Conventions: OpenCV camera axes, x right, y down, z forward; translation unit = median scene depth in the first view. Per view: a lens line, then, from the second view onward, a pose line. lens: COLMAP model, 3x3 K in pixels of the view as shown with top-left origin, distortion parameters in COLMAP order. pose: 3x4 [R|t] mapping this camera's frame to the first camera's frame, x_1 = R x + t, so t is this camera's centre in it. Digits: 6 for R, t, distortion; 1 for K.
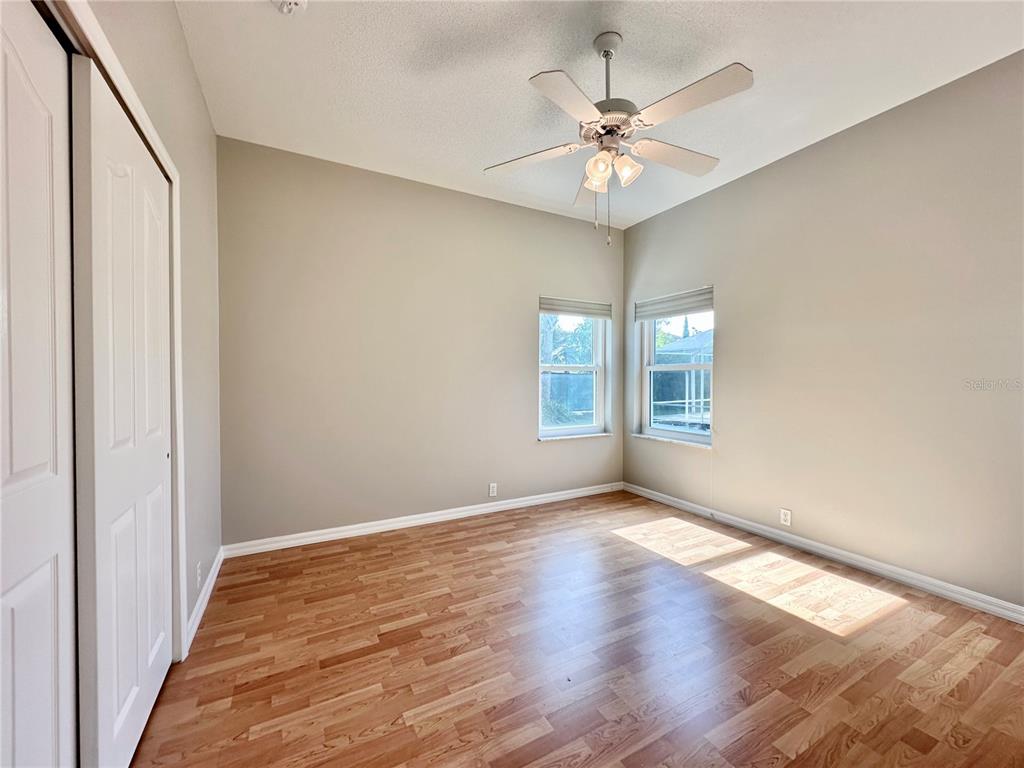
lens RADIAL K [[409.7, 0, 514.2], [0, 409.7, 383.7], [0, 0, 1]] dist [-0.001786, -0.000247]
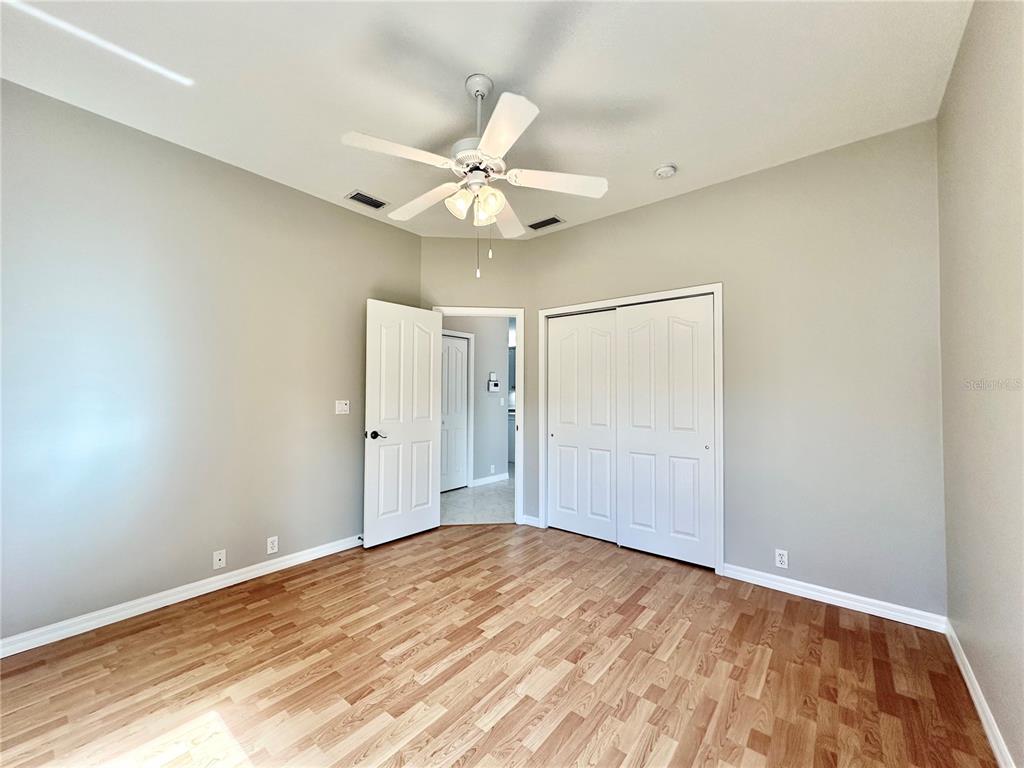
lens RADIAL K [[409.7, 0, 514.2], [0, 409.7, 383.7], [0, 0, 1]] dist [-0.001786, -0.000247]
pose [[-0.924977, -0.011735, -0.379842, 0.507626], [-0.006676, 0.999871, -0.014635, -0.060504], [0.379964, -0.011001, -0.924936, 1.892598]]
